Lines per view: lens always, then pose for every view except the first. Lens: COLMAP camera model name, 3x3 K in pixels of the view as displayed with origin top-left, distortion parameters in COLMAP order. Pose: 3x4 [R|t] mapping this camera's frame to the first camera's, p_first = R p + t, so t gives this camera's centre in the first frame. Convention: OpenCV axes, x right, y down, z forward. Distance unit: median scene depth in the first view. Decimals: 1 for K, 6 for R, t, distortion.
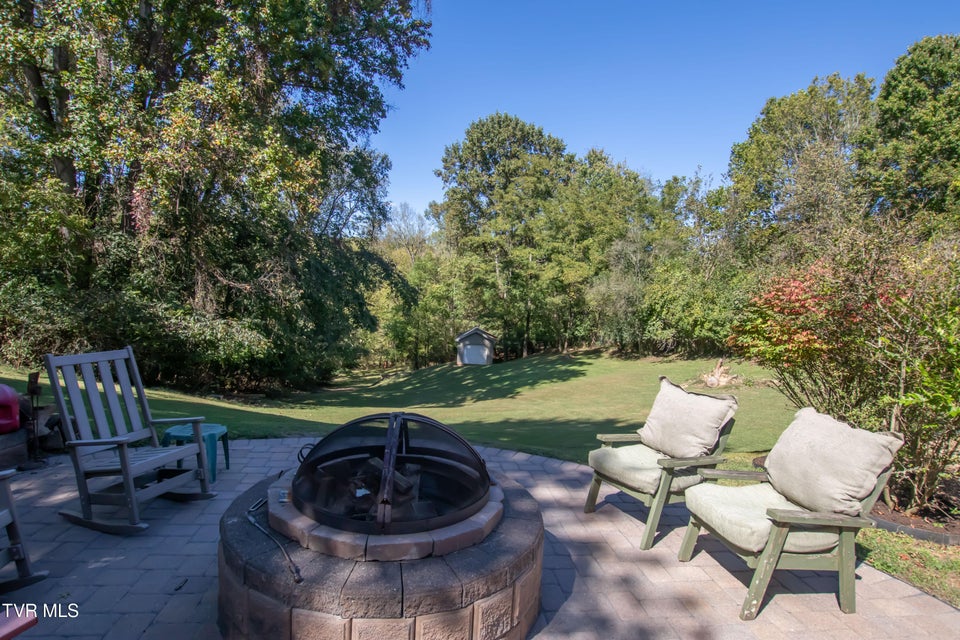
lens RADIAL K [[509.9, 0, 486.8], [0, 509.9, 332.9], [0, 0, 1]] dist [-0.005503, -0.002902]
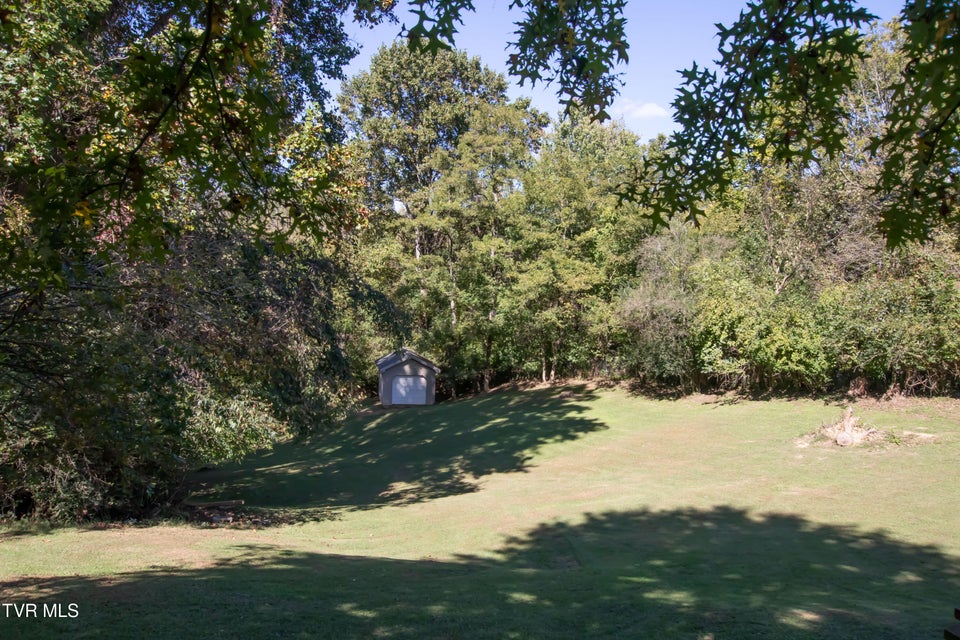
lens RADIAL K [[758.5, 0, 482.9], [0, 758.5, 316.9], [0, 0, 1]] dist [0.000057, 0.010644]
pose [[0.975657, -0.019137, 0.218464, -0.228117], [0.024612, 0.999447, -0.022364, -0.051105], [-0.217915, 0.027196, 0.975589, -0.001212]]
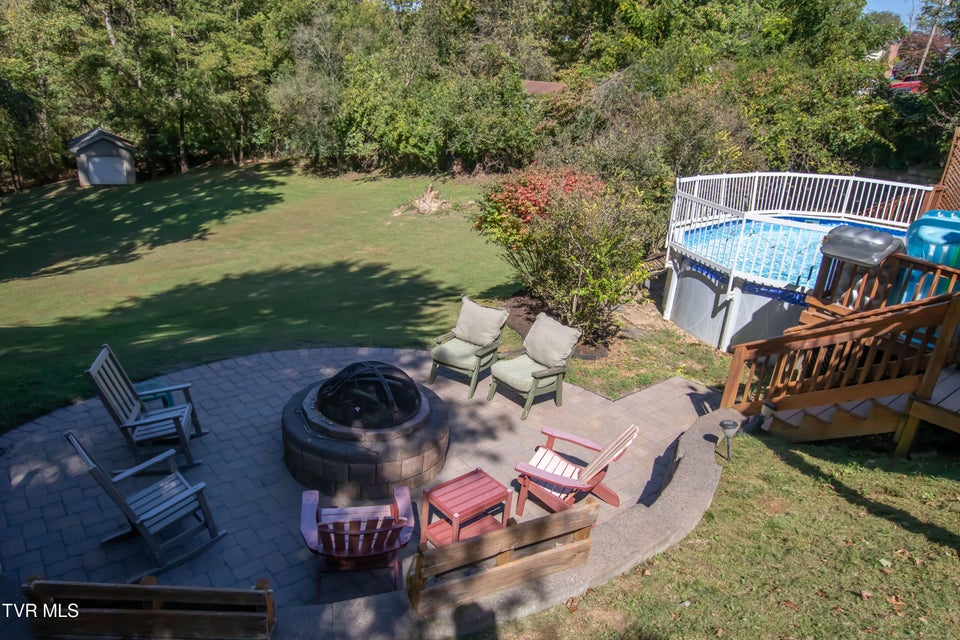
lens RADIAL K [[622.2, 0, 473.3], [0, 622.2, 335.0], [0, 0, 1]] dist [0.013650, 0.004255]
pose [[0.859398, -0.178363, 0.479189, -0.073163], [0.006819, 0.941098, 0.338065, -0.056517], [-0.511262, -0.287265, 0.809994, -0.079485]]
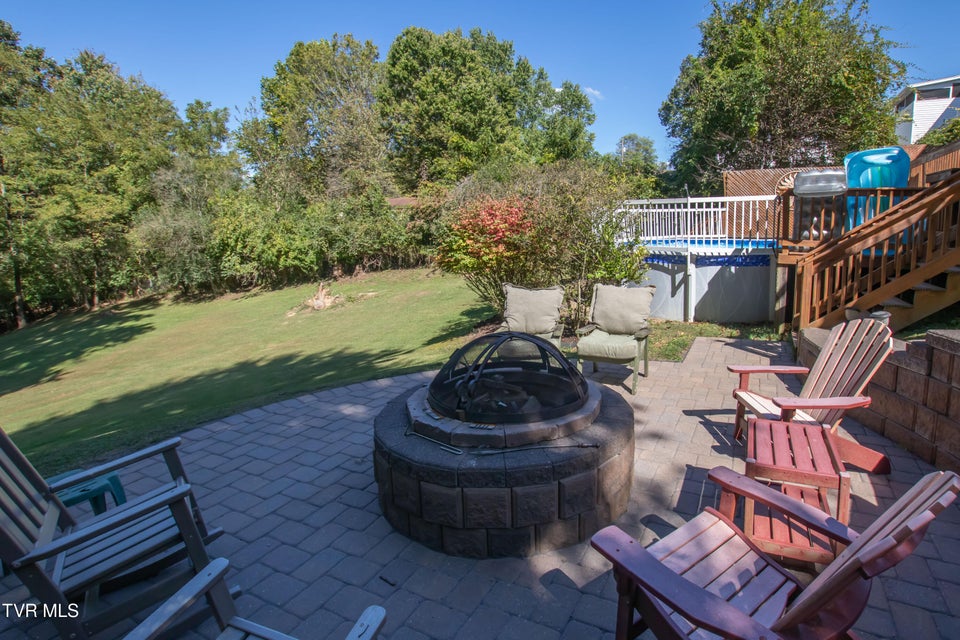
lens RADIAL K [[474.1, 0, 540.6], [0, 474.1, 287.7], [0, 0, 1]] dist [-0.018240, 0.001608]
pose [[0.549111, -0.164743, 0.819352, -0.082712], [0.113929, 0.985983, 0.121894, -0.006444], [-0.827948, 0.026415, 0.560183, 0.022636]]
